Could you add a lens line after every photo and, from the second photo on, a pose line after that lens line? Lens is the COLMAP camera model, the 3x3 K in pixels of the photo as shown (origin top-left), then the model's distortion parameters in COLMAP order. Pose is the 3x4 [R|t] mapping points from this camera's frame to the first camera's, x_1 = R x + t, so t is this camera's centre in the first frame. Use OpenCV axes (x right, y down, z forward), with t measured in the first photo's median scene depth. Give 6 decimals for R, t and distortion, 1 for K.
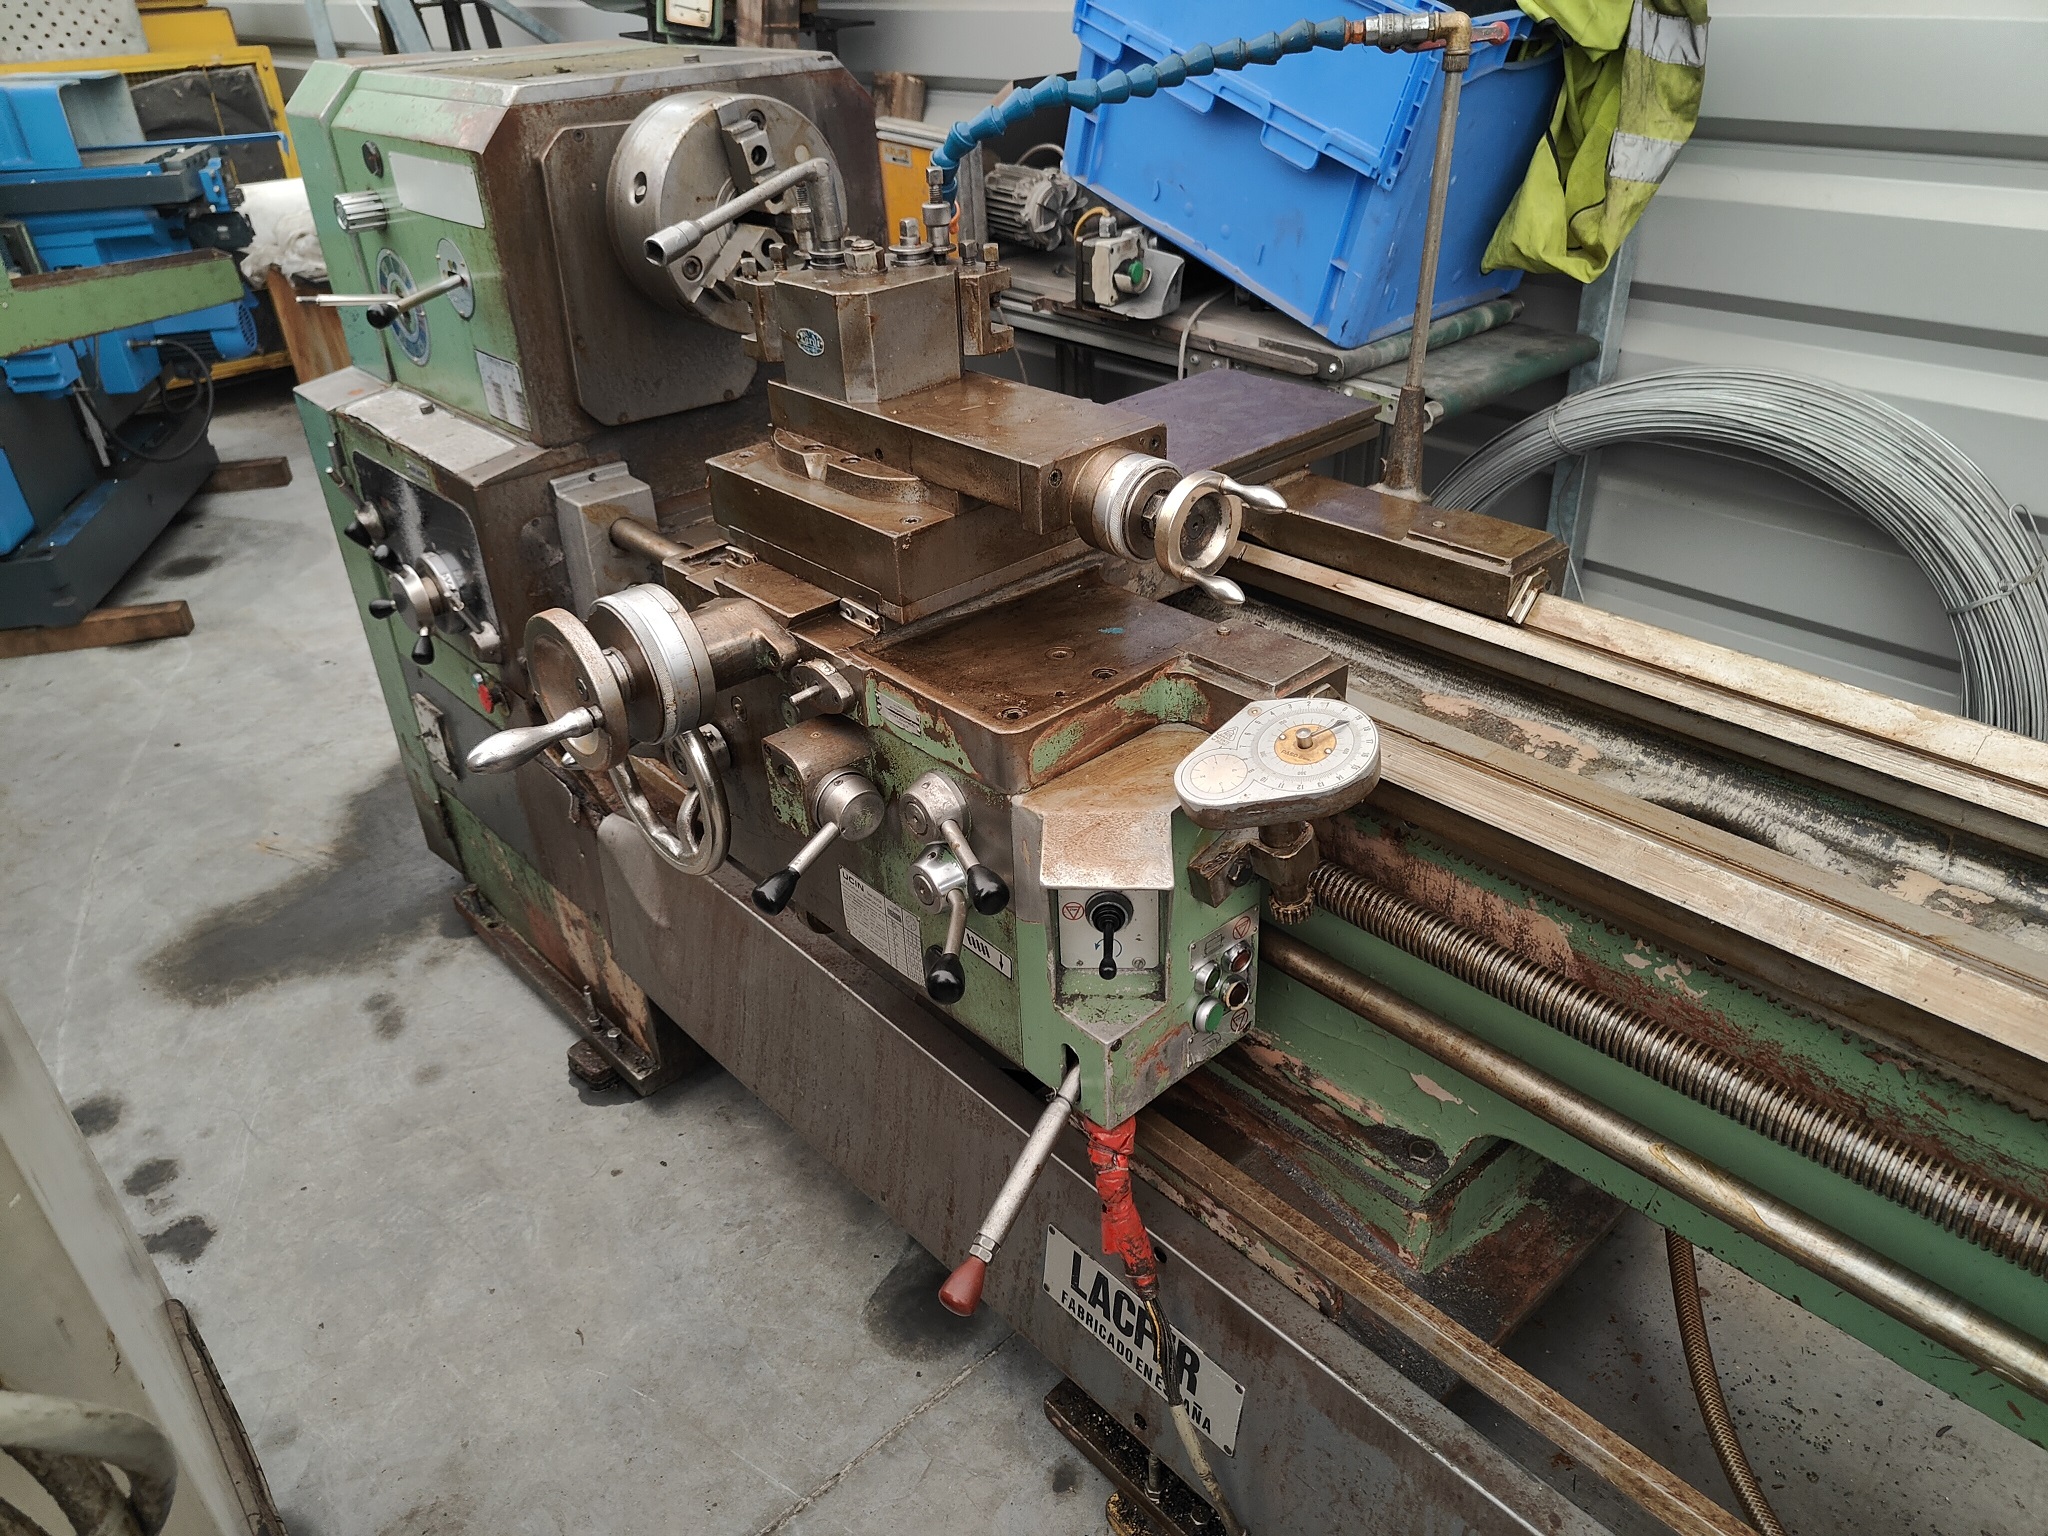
lens RADIAL K [[1426.4, 0, 1006.1], [0, 1426.4, 782.1], [0, 0, 1]] dist [0.007700, -0.003679]
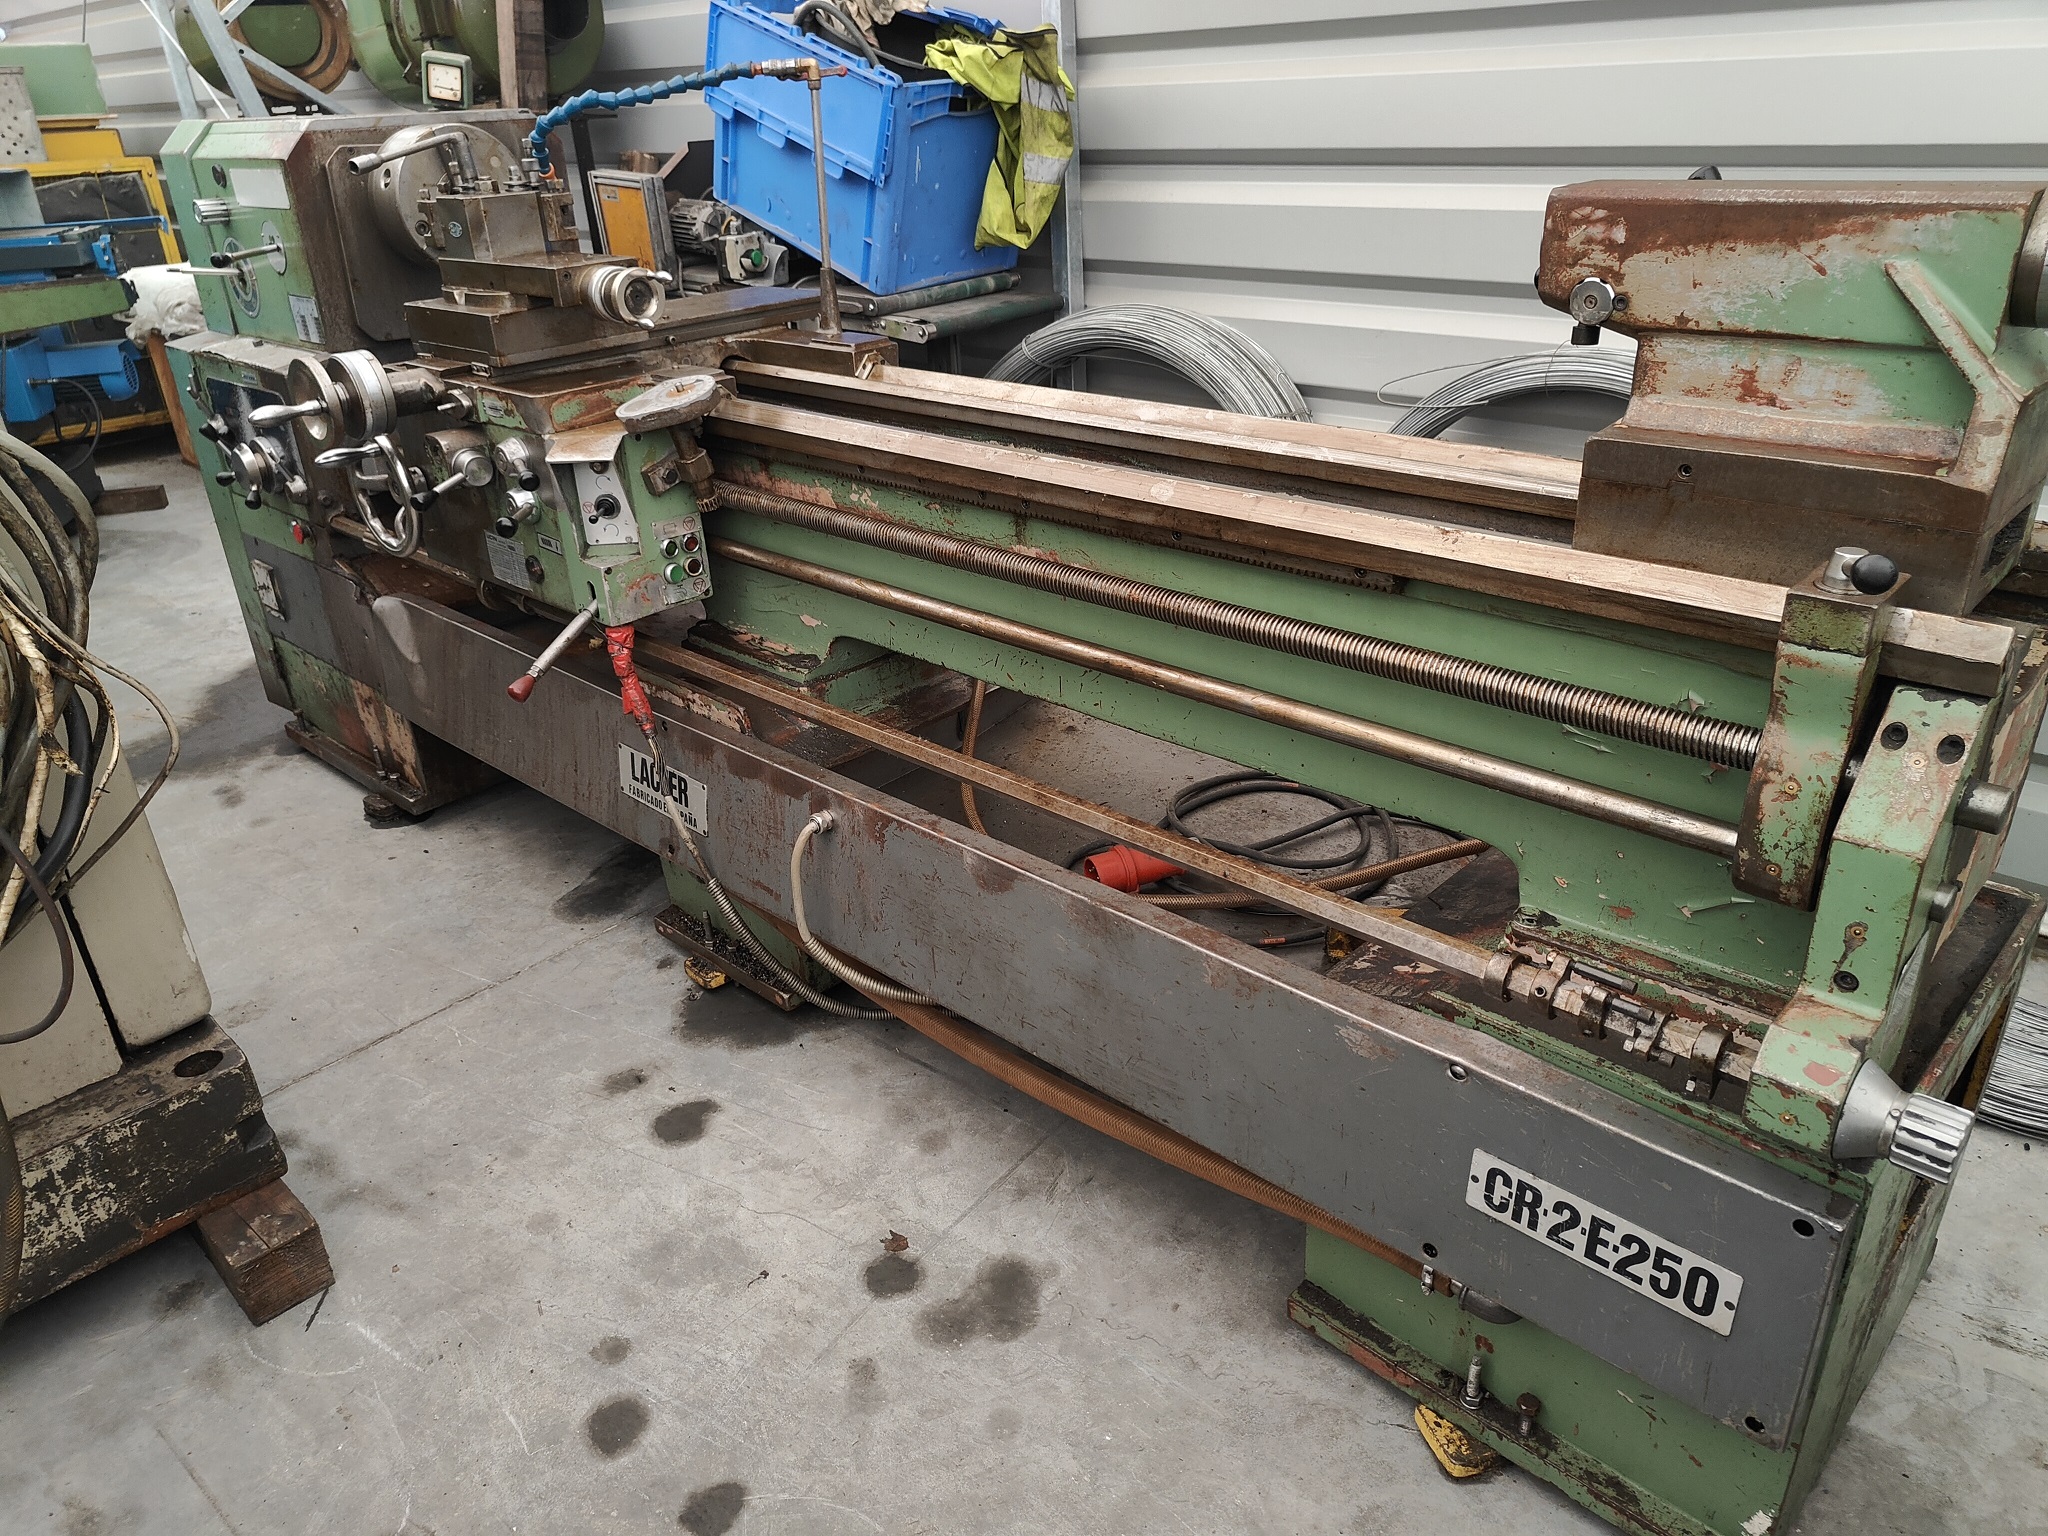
lens RADIAL K [[1426.4, 0, 1017.0], [0, 1426.4, 769.7], [0, 0, 1]] dist [0.007700, -0.003679]
pose [[0.996758, -0.036057, 0.071927, 0.265429], [0.042704, 0.994738, -0.093124, 0.363957], [-0.068191, 0.095894, 0.993053, -0.498570]]
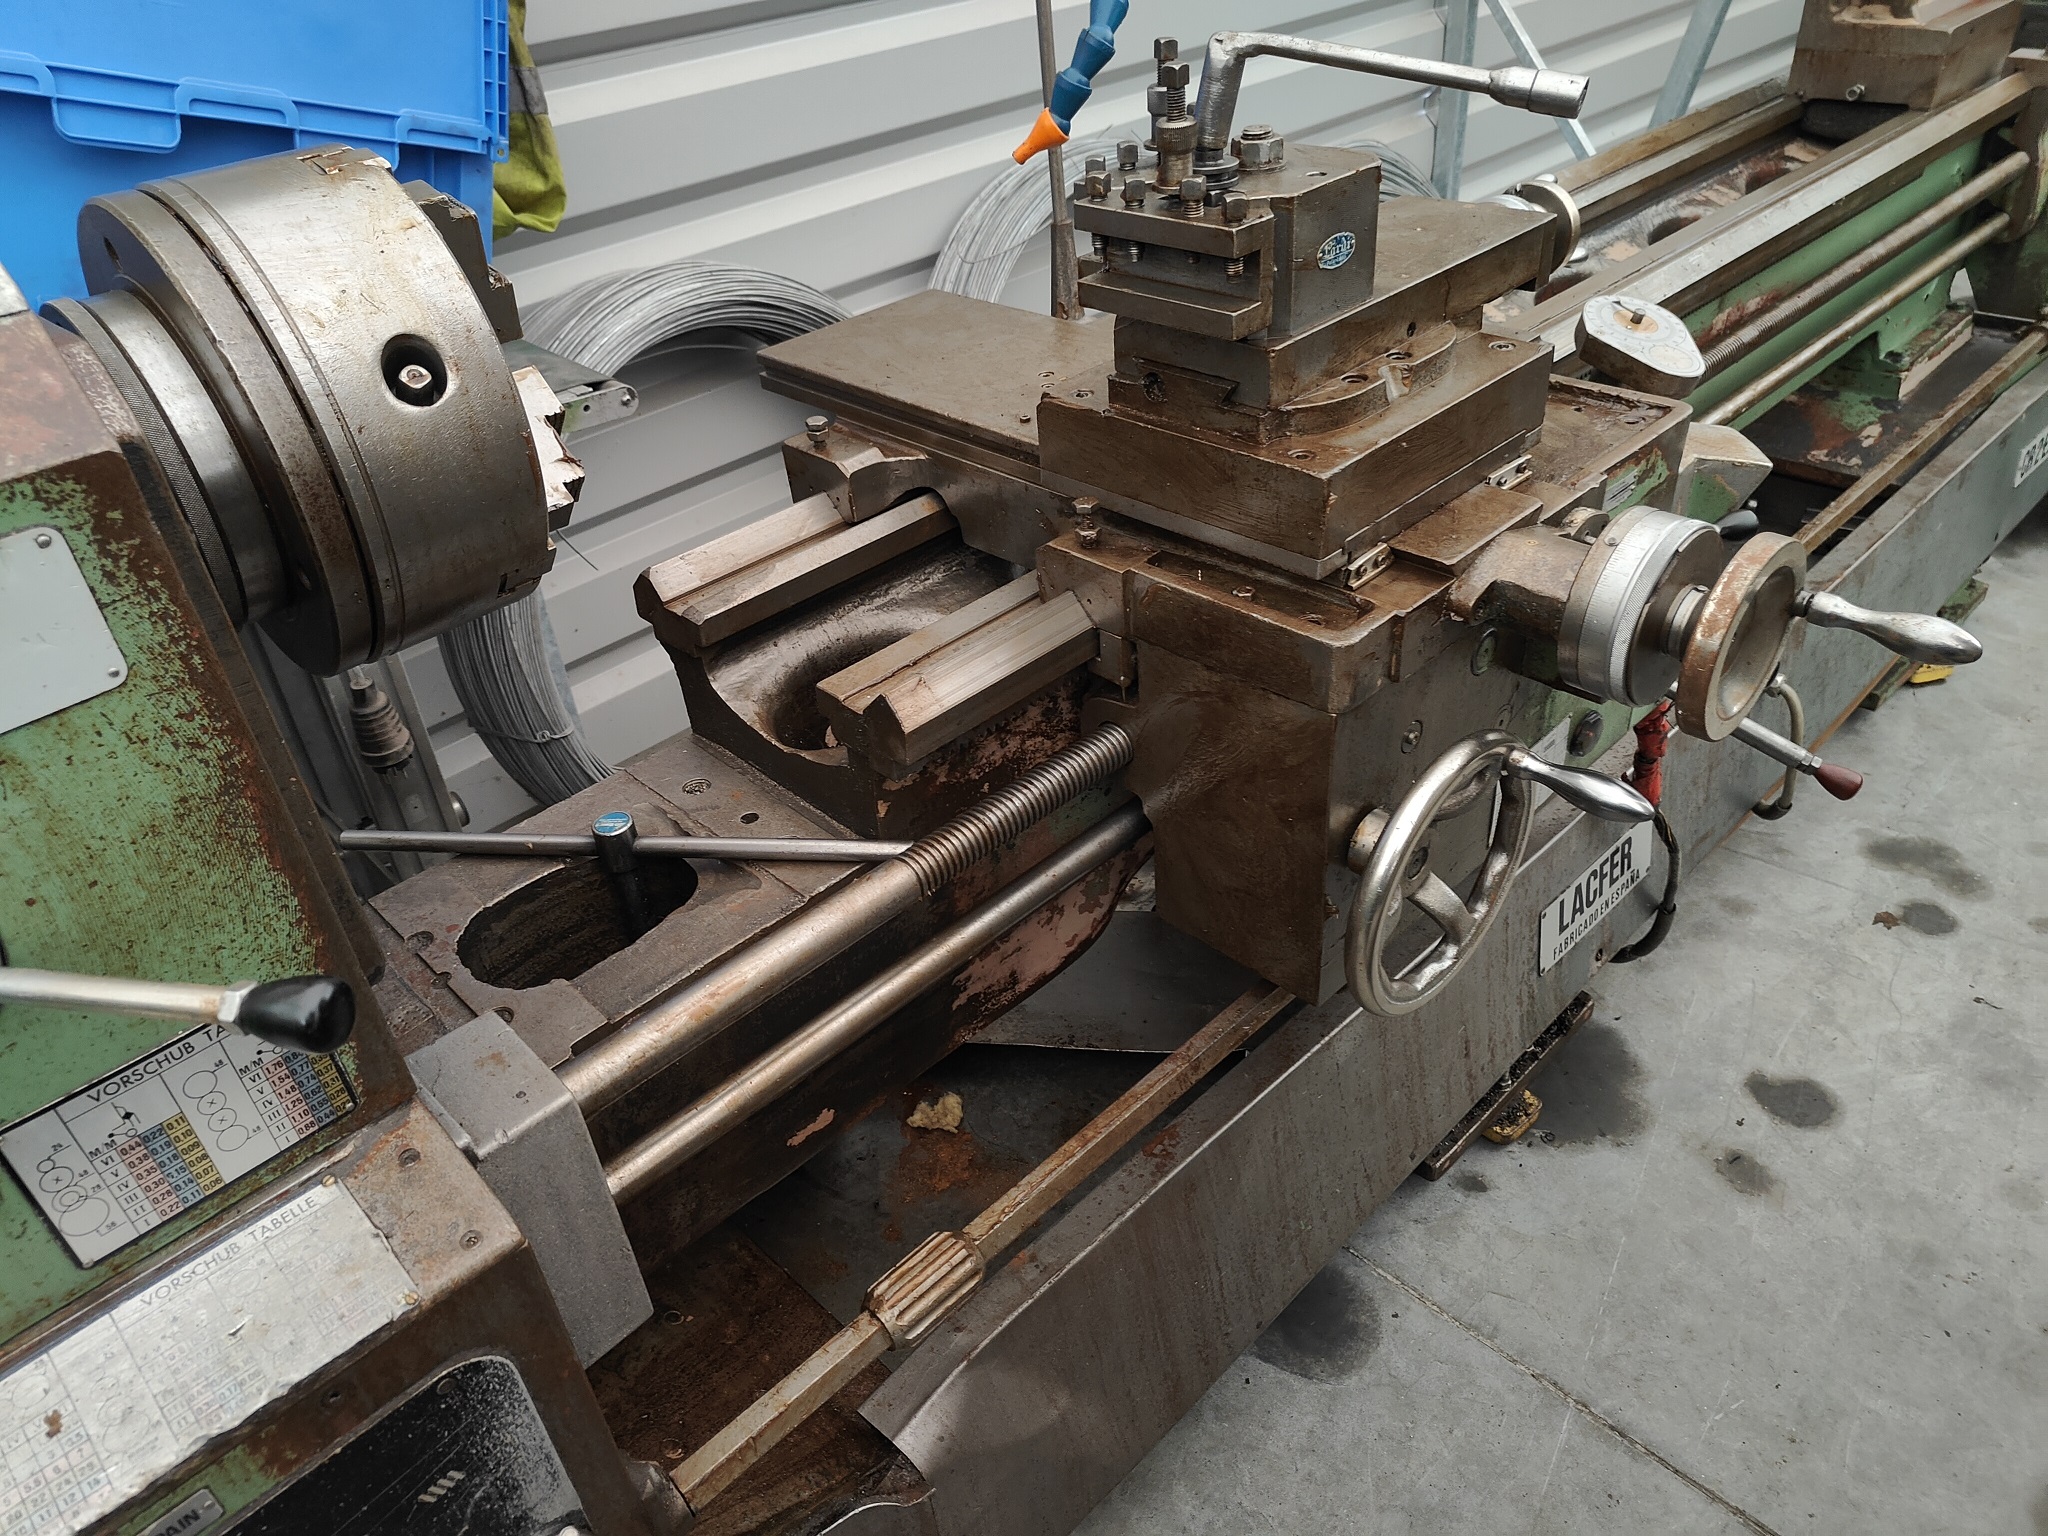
lens RADIAL K [[1426.4, 0, 993.2], [0, 1426.4, 774.1], [0, 0, 1]] dist [0.007700, -0.003679]
pose [[-0.031004, -0.534937, 0.844323, -0.588177], [0.588937, 0.672741, 0.447854, -0.361476], [-0.807584, 0.511138, 0.294187, 0.674099]]
